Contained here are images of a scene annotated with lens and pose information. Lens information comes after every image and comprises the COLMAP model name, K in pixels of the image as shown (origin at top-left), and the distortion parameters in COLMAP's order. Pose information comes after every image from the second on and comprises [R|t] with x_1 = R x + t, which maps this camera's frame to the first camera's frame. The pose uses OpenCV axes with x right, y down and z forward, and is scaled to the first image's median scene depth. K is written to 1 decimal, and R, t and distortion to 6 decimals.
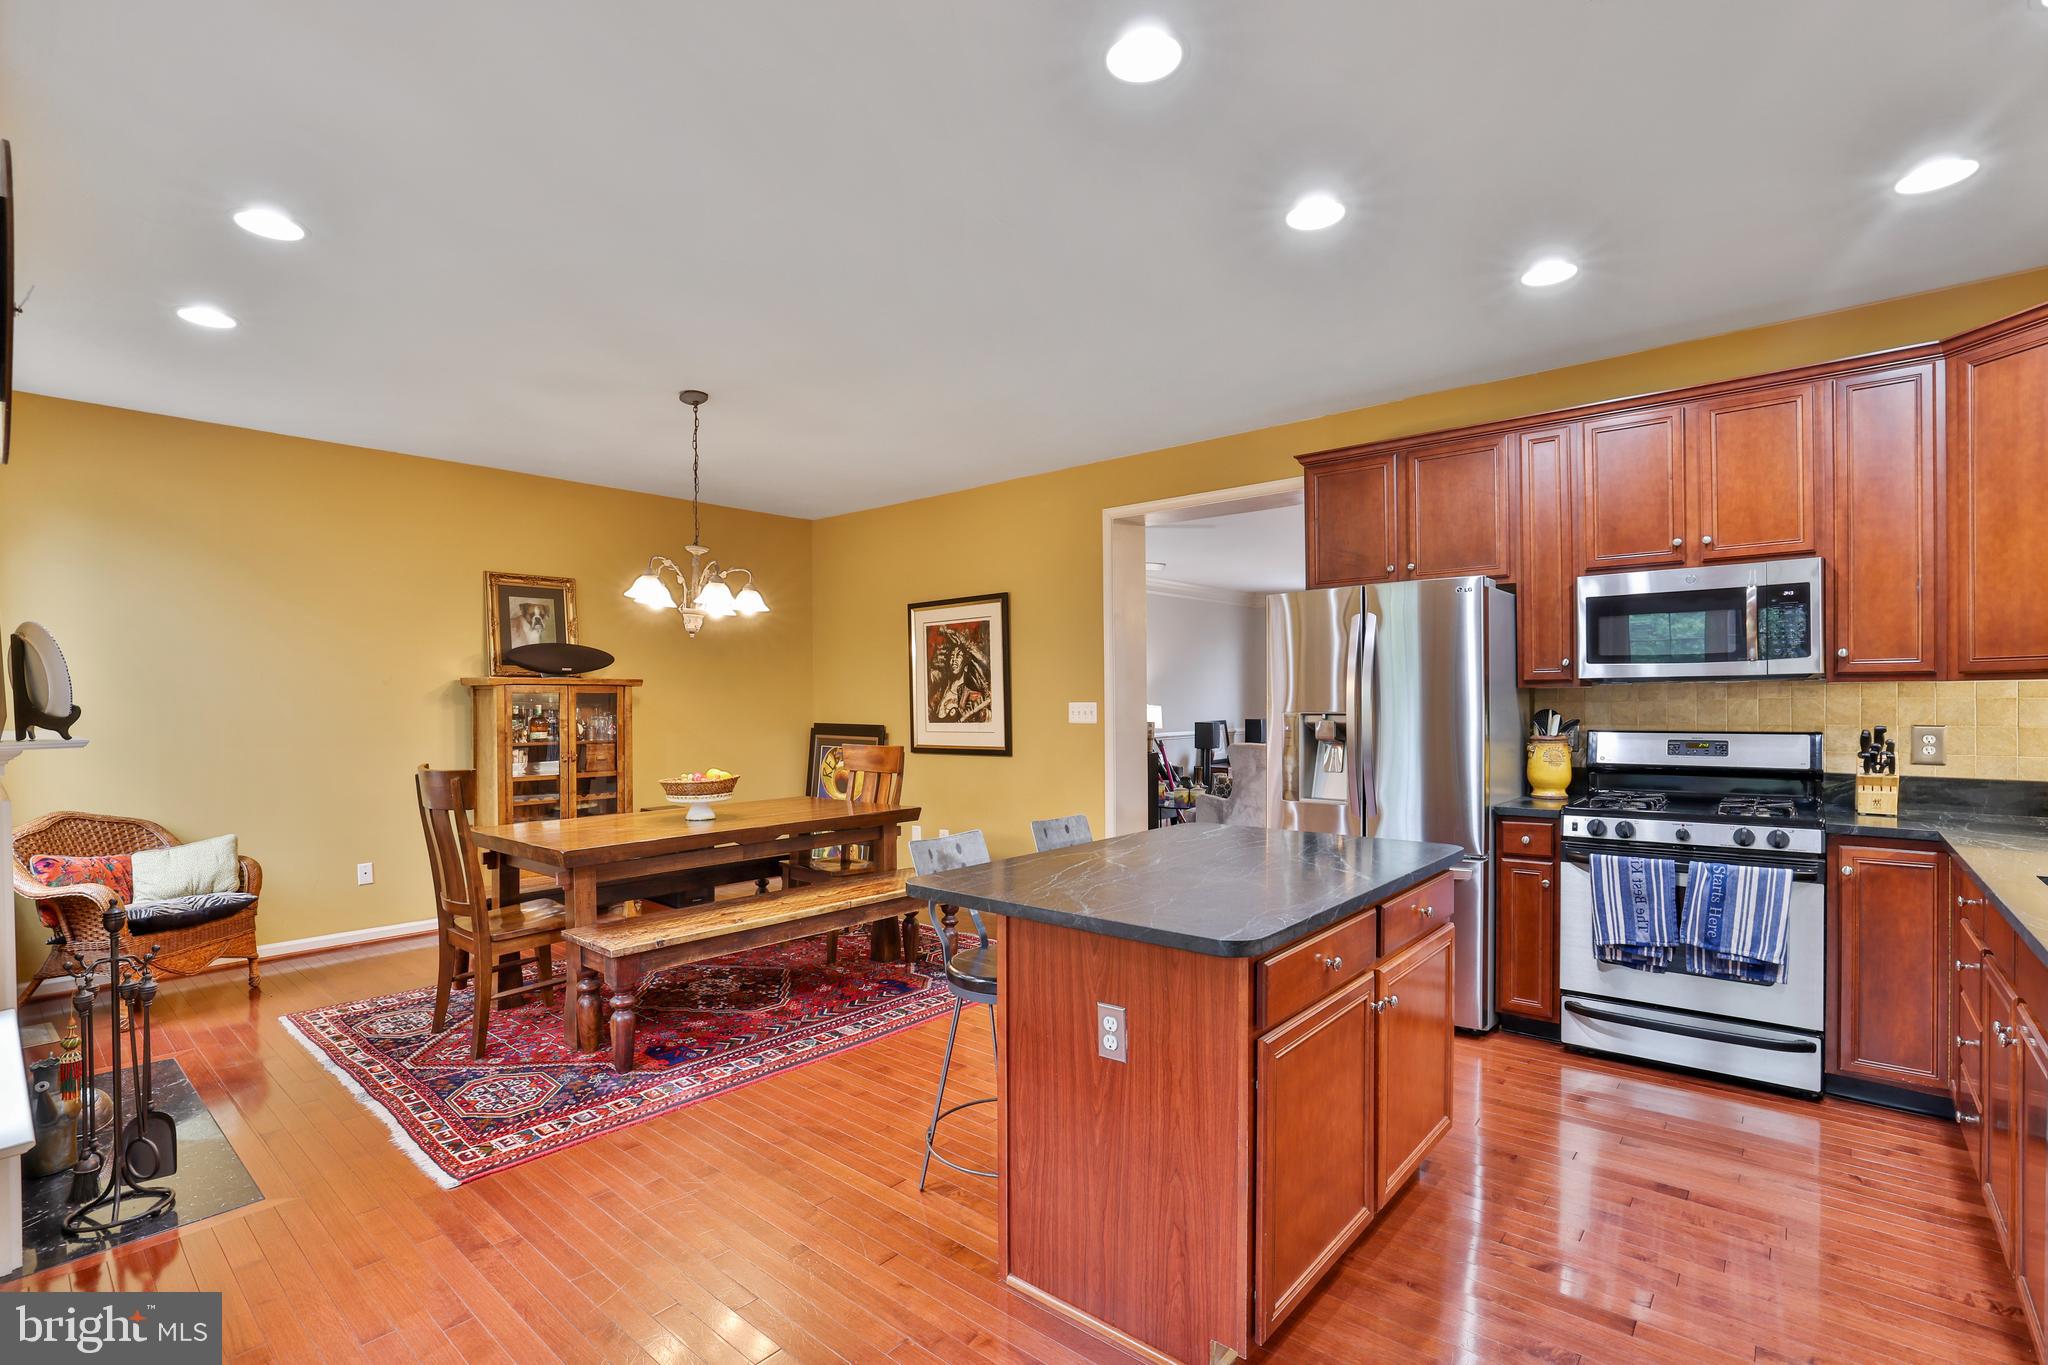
lens RADIAL K [[939.8, 0, 1016.9], [0, 939.8, 708.2], [0, 0, 1]] dist [-0.045771, 0.015924]
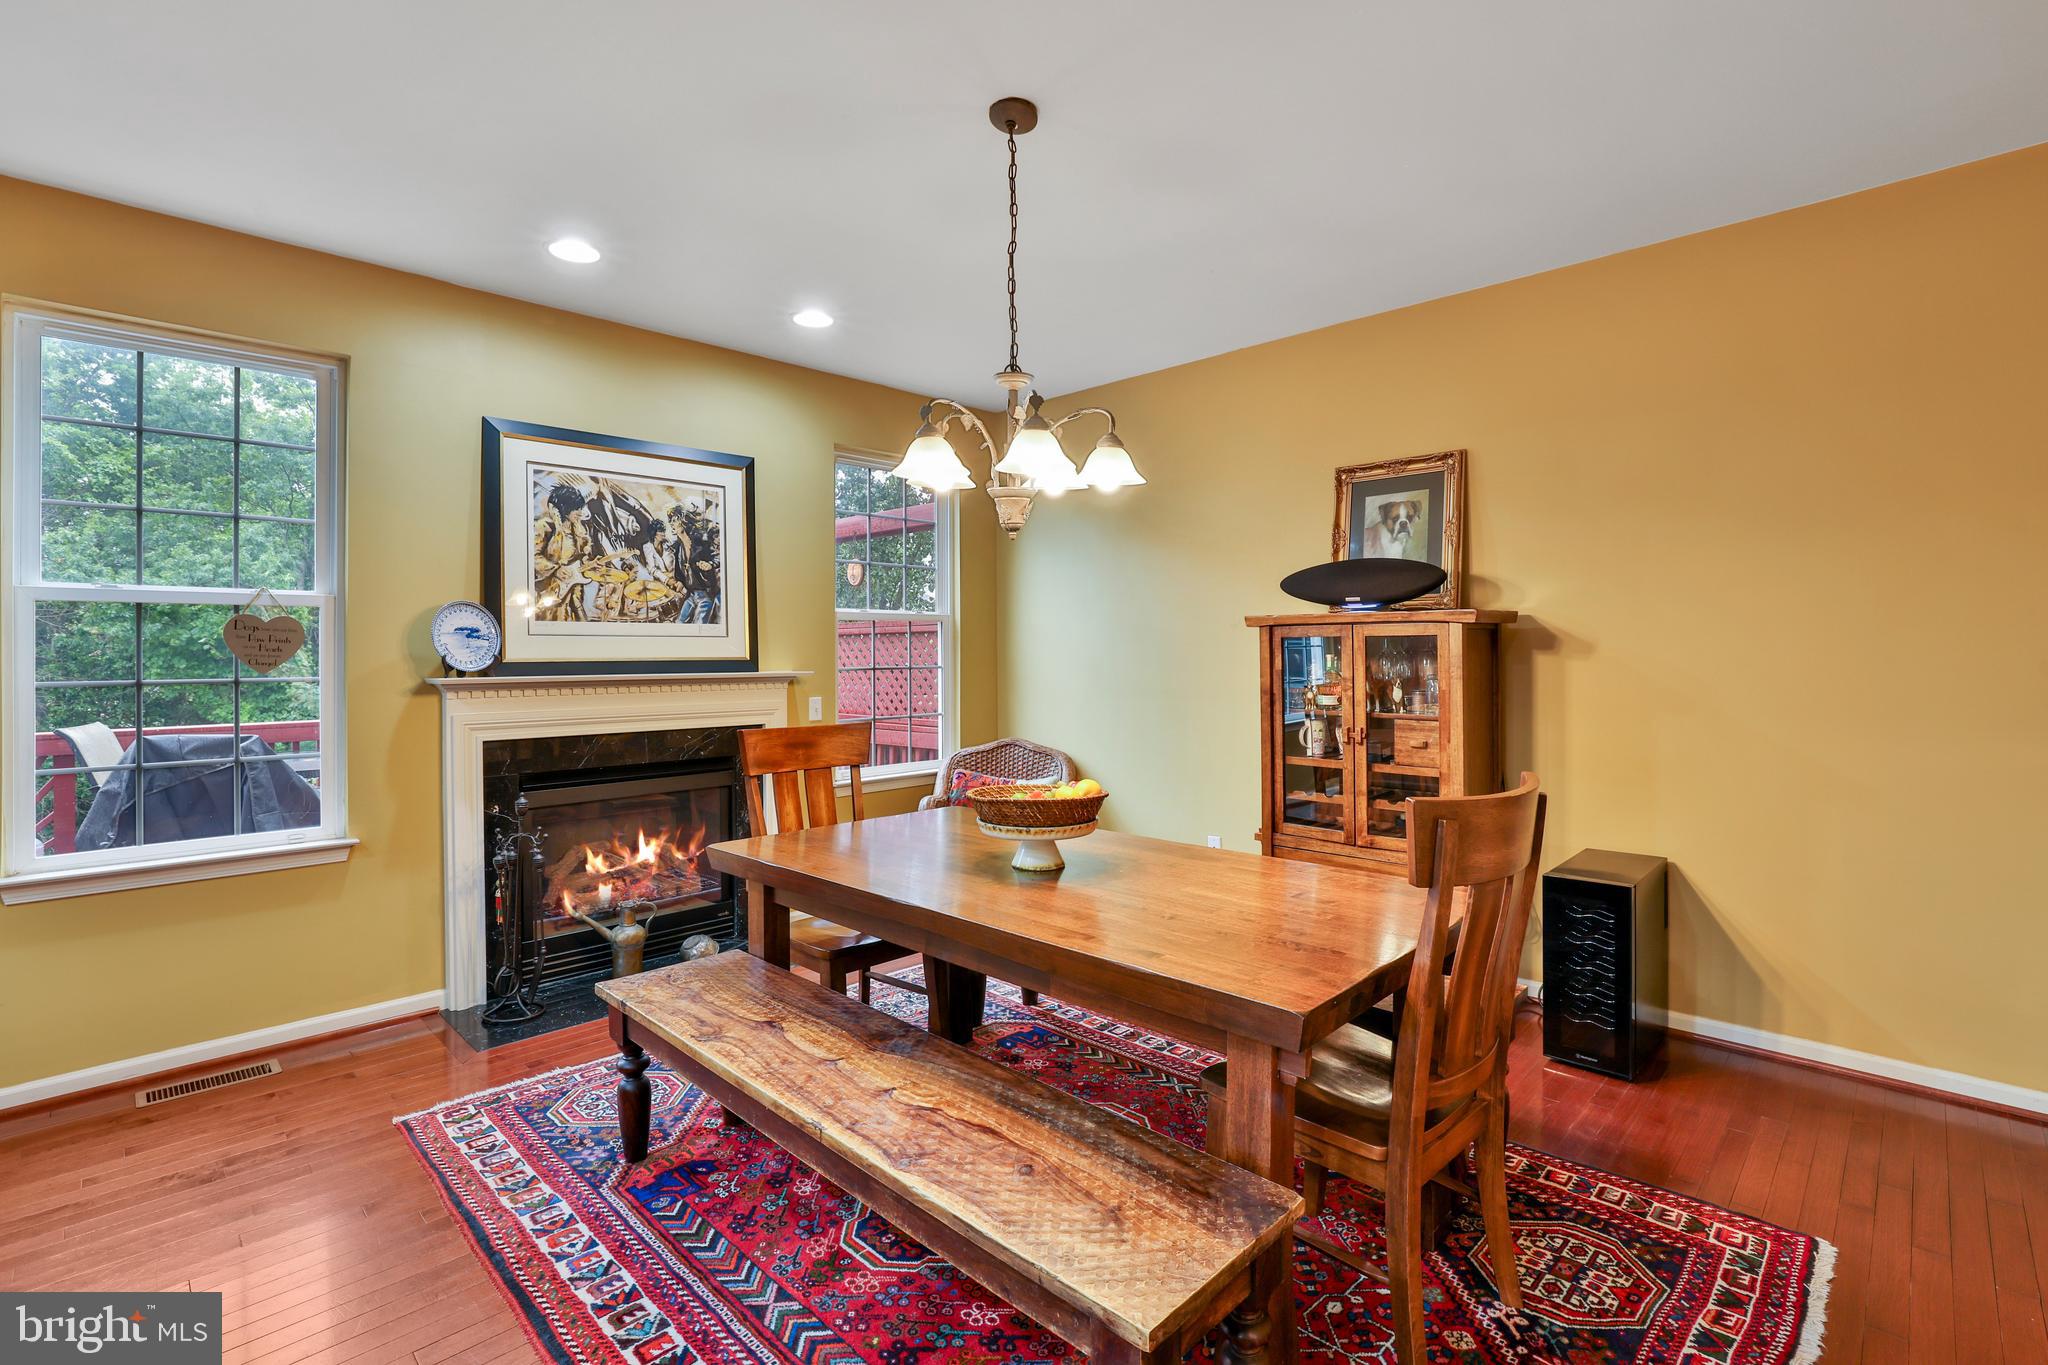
lens RADIAL K [[939.8, 0, 1013.5], [0, 939.8, 644.8], [0, 0, 1]] dist [-0.045771, 0.015924]
pose [[-0.064211, -0.000515, -0.997936, 0.268090], [-0.003856, 0.999993, -0.000268, -0.014245], [0.997929, 0.003831, -0.064213, 1.264355]]
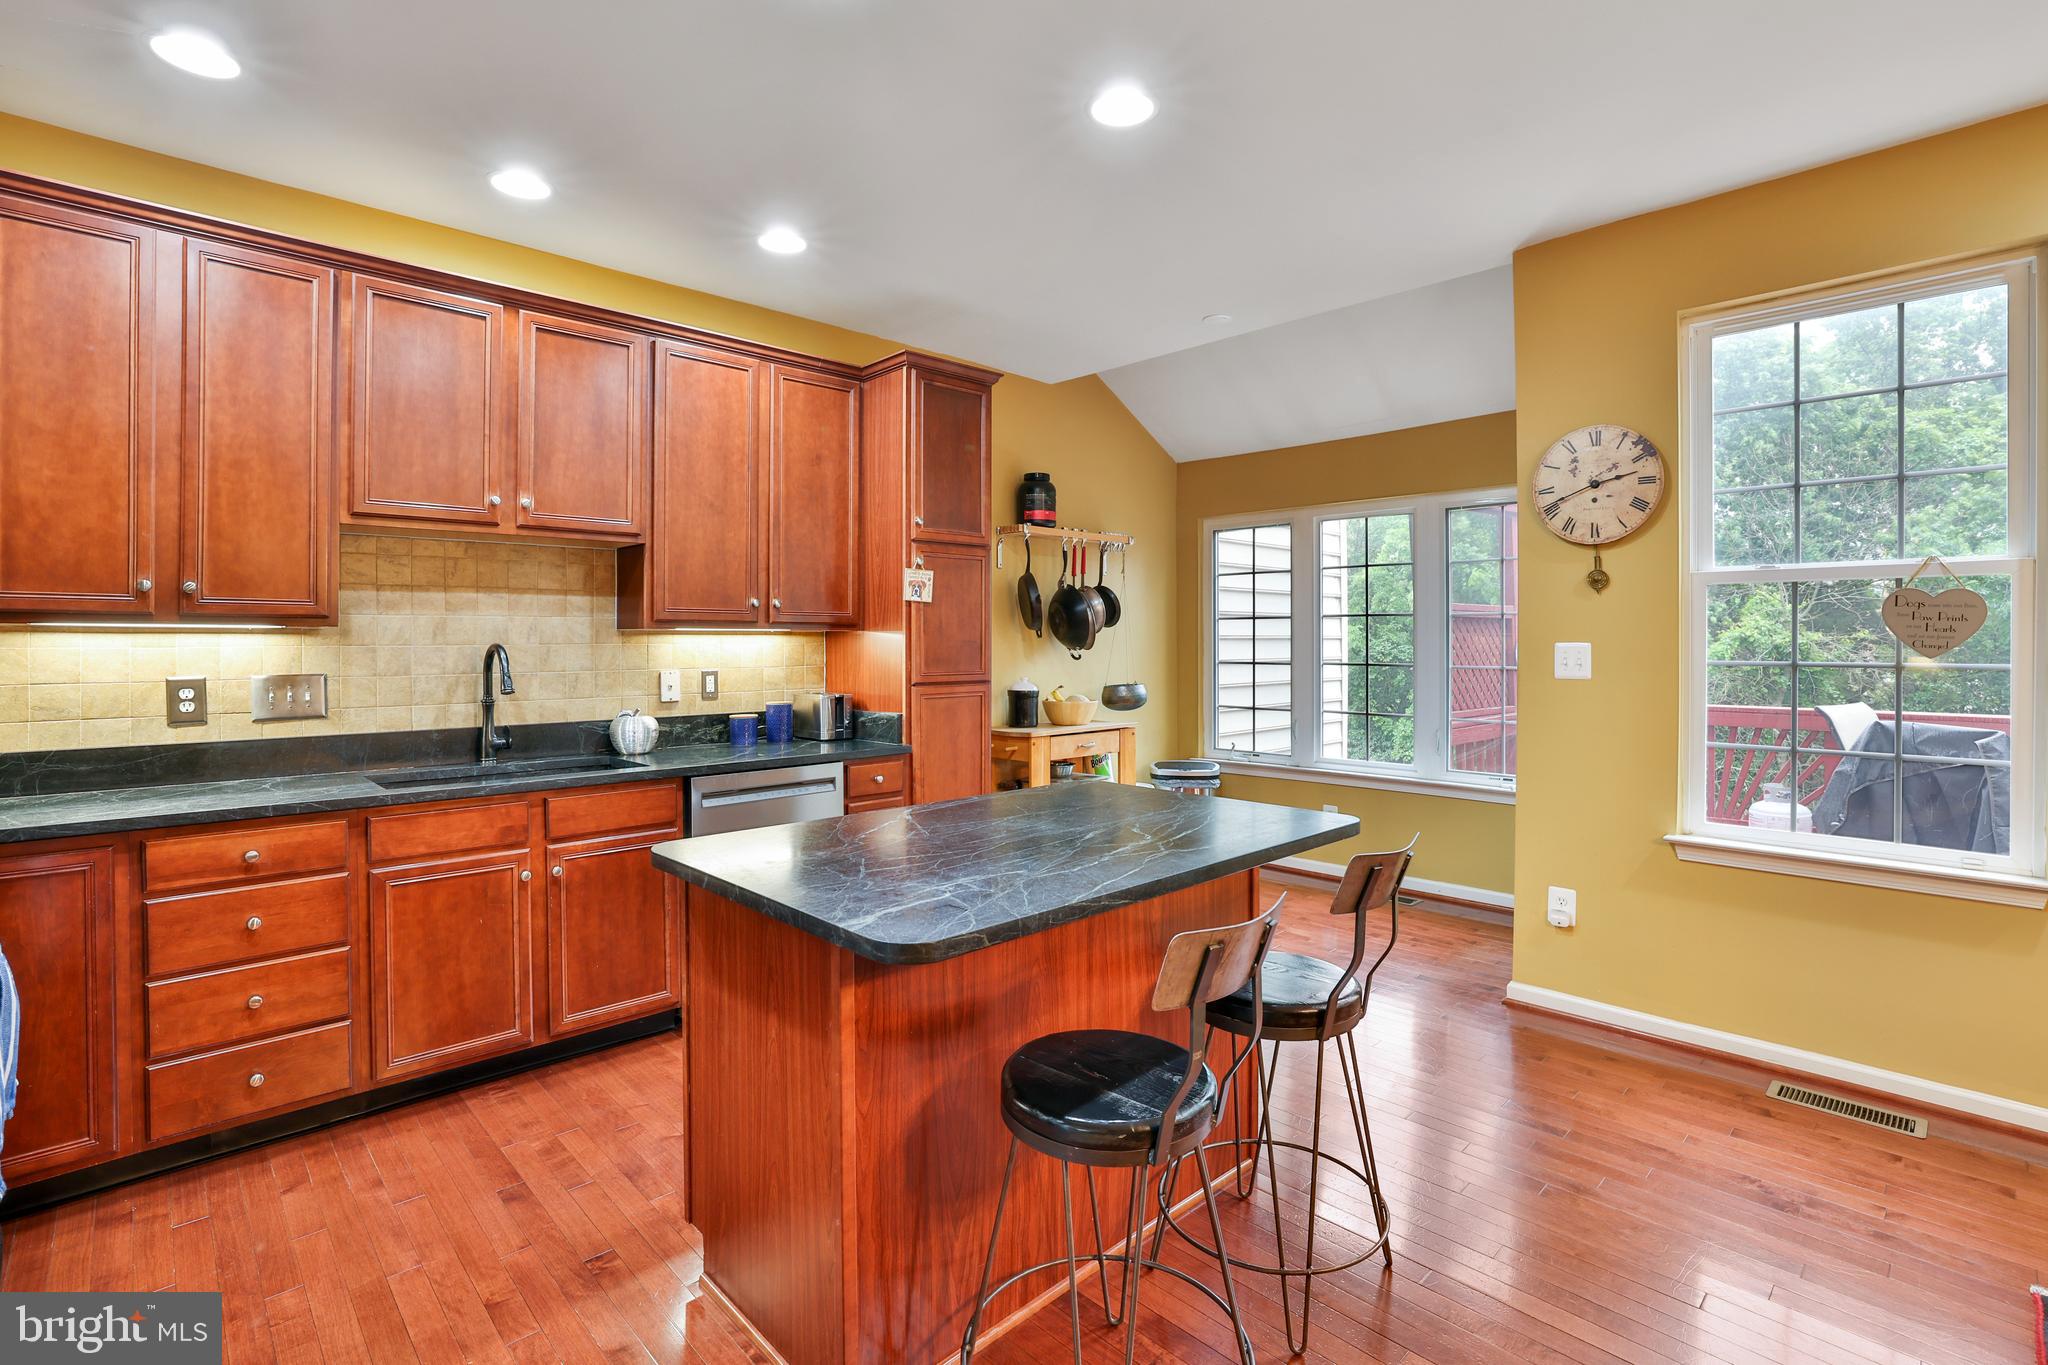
lens RADIAL K [[939.8, 0, 1027.9], [0, 939.8, 644.1], [0, 0, 1]] dist [-0.045771, 0.015924]
pose [[-0.996251, 0.007541, 0.086177, 0.093688], [0.008875, 0.999846, 0.015115, -0.012791], [-0.086049, 0.015823, -0.996165, 1.282575]]
